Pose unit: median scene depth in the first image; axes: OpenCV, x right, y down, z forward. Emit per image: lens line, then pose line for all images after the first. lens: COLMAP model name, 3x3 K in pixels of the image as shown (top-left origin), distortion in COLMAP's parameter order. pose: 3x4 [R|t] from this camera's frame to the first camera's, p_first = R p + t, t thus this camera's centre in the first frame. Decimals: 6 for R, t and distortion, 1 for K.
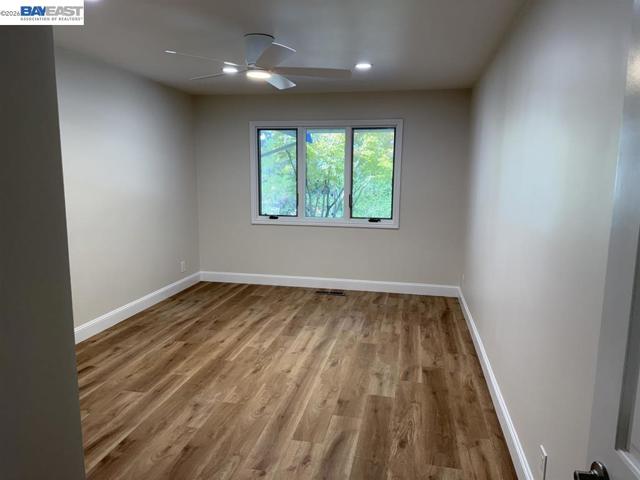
lens RADIAL K [[452.6, 0, 320.0], [0, 452.6, 240.0], [0, 0, 1]] dist [0.089387, -0.097368]
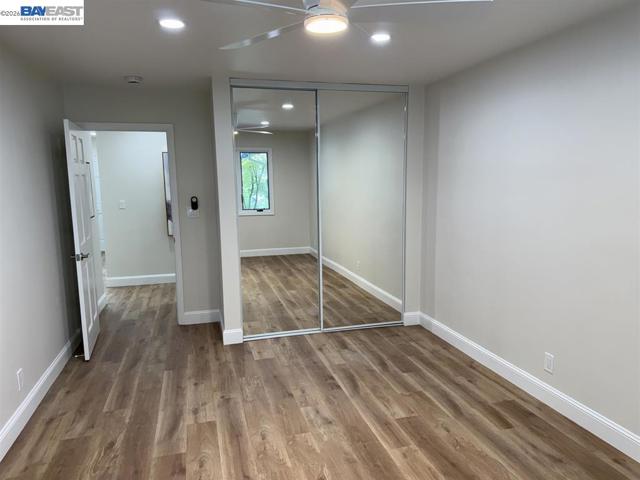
lens RADIAL K [[452.6, 0, 320.0], [0, 452.6, 240.0], [0, 0, 1]] dist [0.089387, -0.097368]
pose [[-0.885718, 0.067910, -0.459230, 0.190523], [-0.063677, 0.962119, 0.265091, -0.301930], [0.459836, 0.264038, -0.847841, 1.832789]]
